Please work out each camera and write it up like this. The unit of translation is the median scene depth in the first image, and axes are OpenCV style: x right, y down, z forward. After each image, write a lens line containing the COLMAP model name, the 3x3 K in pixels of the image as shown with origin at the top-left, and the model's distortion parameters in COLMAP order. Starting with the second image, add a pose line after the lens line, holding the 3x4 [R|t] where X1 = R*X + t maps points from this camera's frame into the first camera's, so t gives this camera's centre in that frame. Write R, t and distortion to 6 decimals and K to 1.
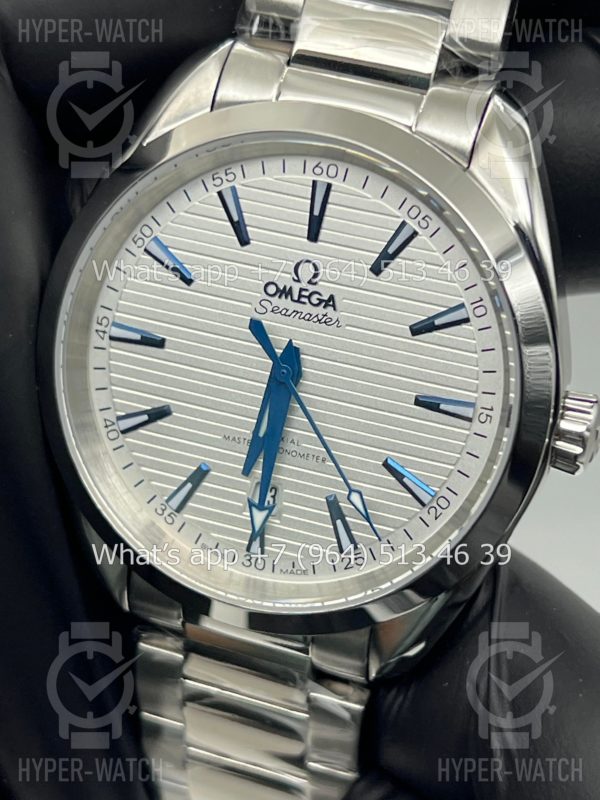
lens RADIAL K [[2053.6, 0, 300.0], [0, 2053.6, 400.0], [0, 0, 1]] dist [0.163214, 0.753926]
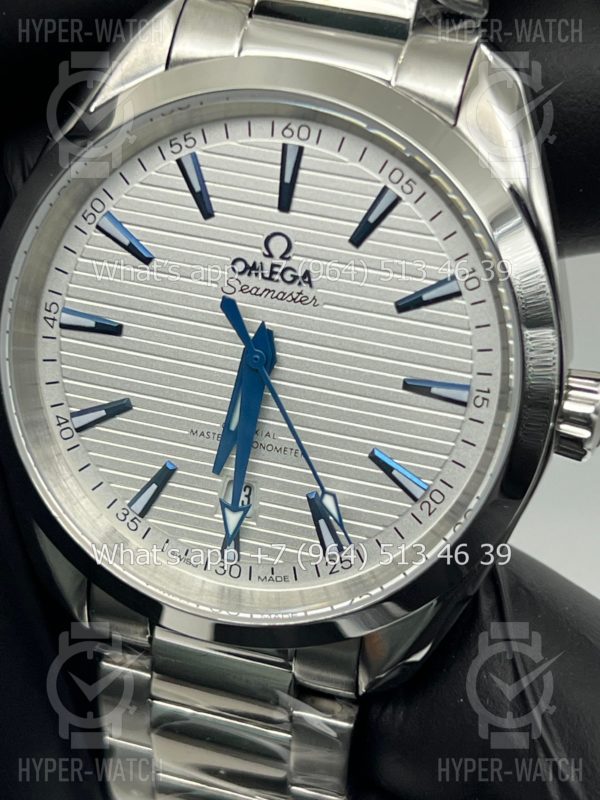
lens RADIAL K [[2053.6, 0, 300.0], [0, 2053.6, 400.0], [0, 0, 1]] dist [0.163214, 0.753926]
pose [[0.998819, -0.030492, 0.037832, -0.023369], [0.030442, 0.999535, 0.001903, 0.003826], [-0.037873, -0.000749, 0.999282, 0.098470]]
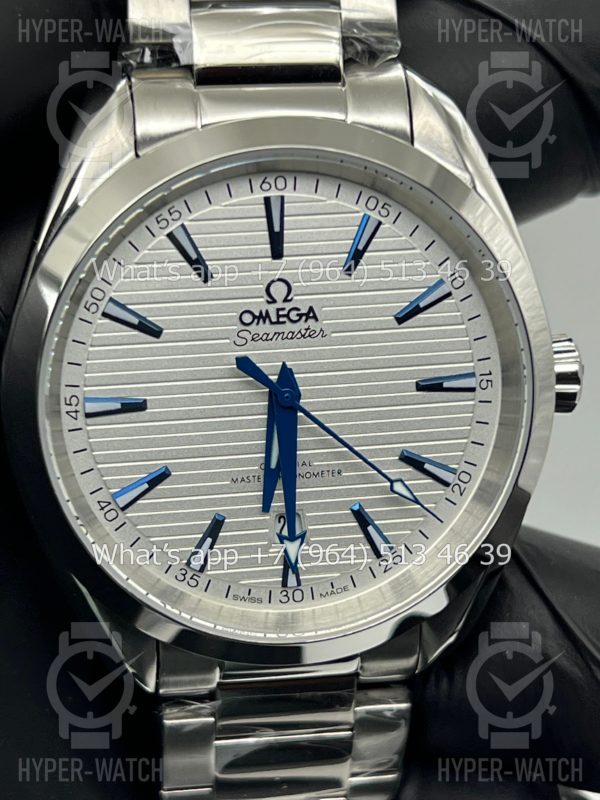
lens RADIAL K [[2053.6, 0, 300.0], [0, 2053.6, 400.0], [0, 0, 1]] dist [0.163214, 0.753926]
pose [[0.876656, -0.278959, 0.391990, -0.380353], [0.273302, 0.959271, 0.071446, -0.079117], [-0.395956, 0.044498, 0.917191, 0.110459]]
